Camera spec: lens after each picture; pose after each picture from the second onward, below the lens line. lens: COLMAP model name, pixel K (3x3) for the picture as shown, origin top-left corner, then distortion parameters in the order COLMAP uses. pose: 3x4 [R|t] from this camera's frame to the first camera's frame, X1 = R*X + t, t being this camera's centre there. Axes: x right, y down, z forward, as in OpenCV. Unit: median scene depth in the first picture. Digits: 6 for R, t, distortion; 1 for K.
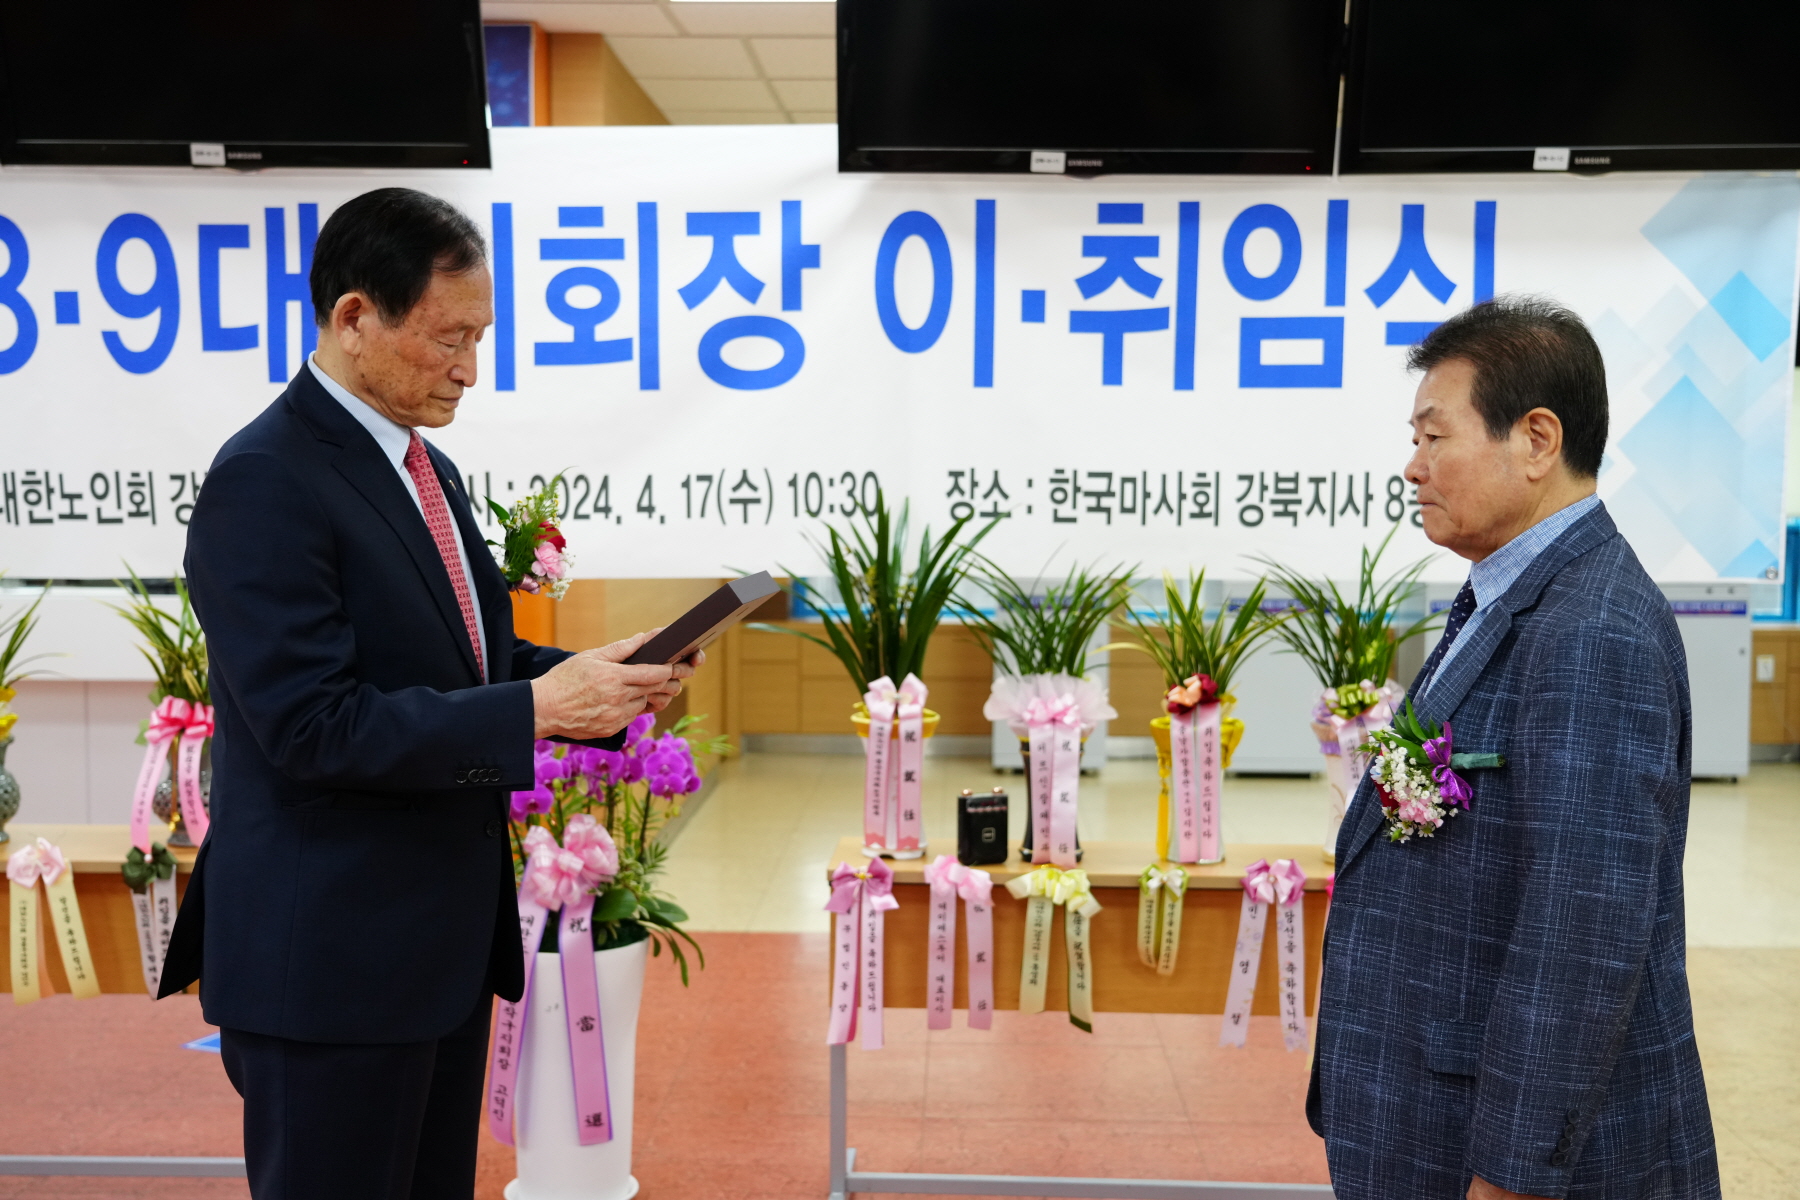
lens RADIAL K [[2019.2, 0, 902.8], [0, 2019.2, 615.6], [0, 0, 1]] dist [0.044282, -0.022012]
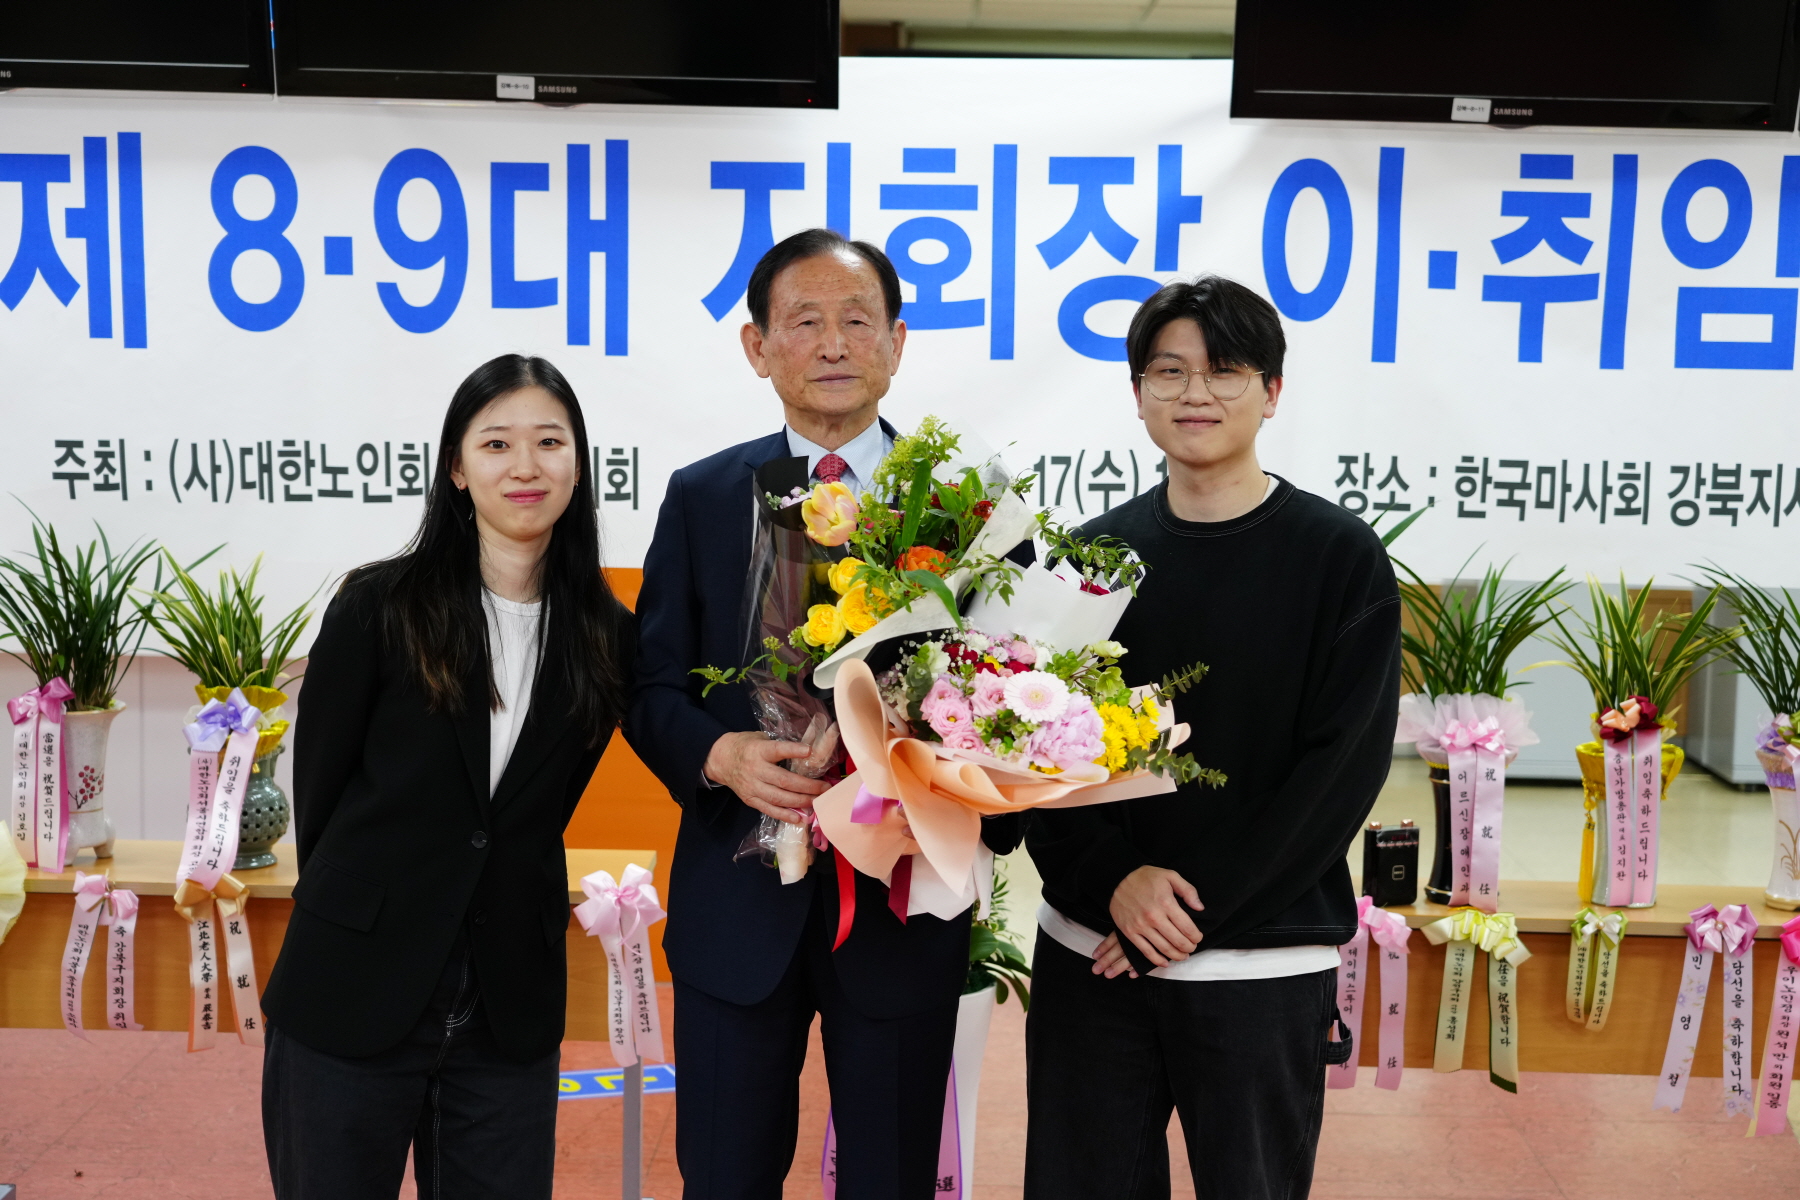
lens RADIAL K [[2945.2, 0, 904.7], [0, 2945.2, 626.3], [0, 0, 1]] dist [0.031497, -0.043136]
pose [[0.999753, 0.013880, 0.017345, -0.189198], [-0.014499, 0.999245, 0.036050, -0.041704], [-0.016831, -0.036293, 0.999199, -0.279183]]
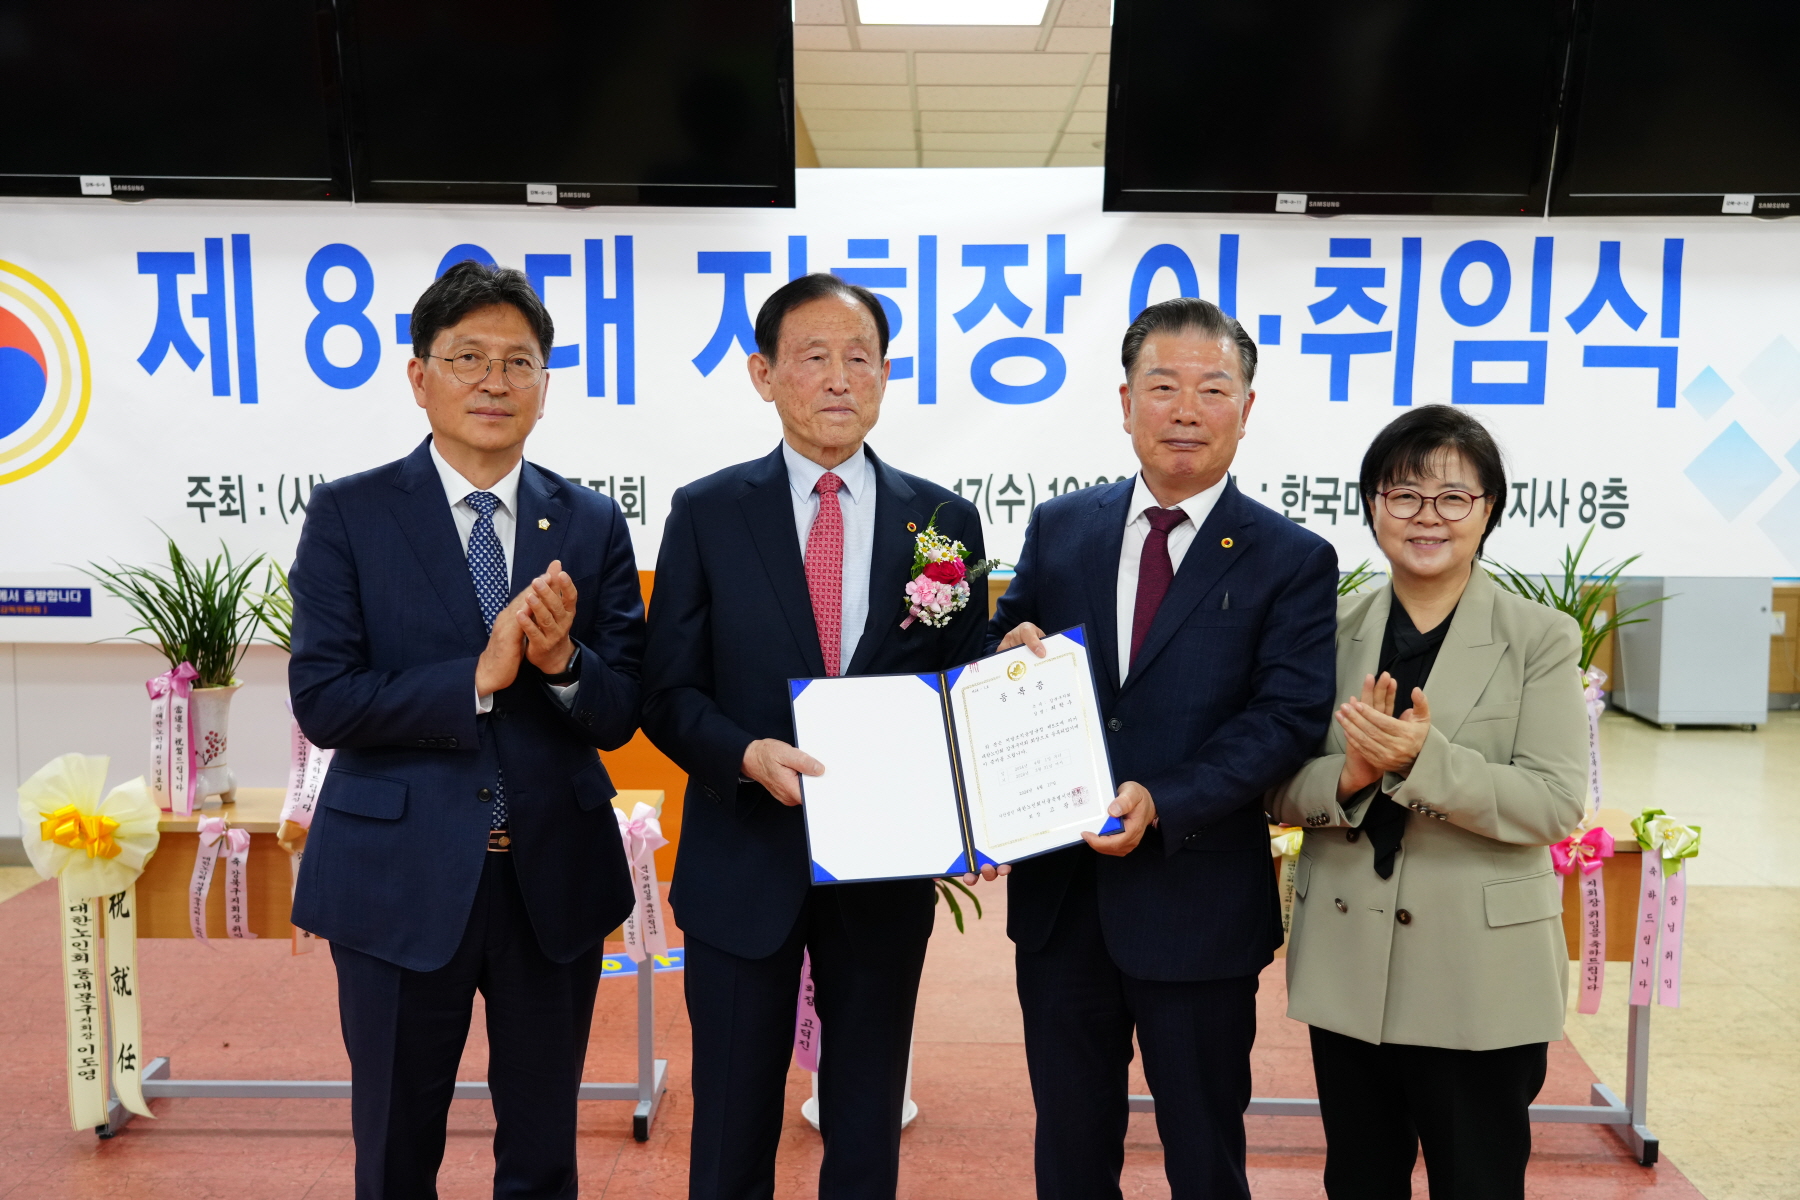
lens RADIAL K [[1962.6, 0, 900.3], [0, 1962.6, 616.6], [0, 0, 1]] dist [0.025851, 0.010193]
pose [[0.999733, 0.000924, 0.023107, -0.166423], [-0.001706, 0.999425, 0.033875, -0.030774], [-0.023062, -0.033905, 0.999159, -0.091361]]
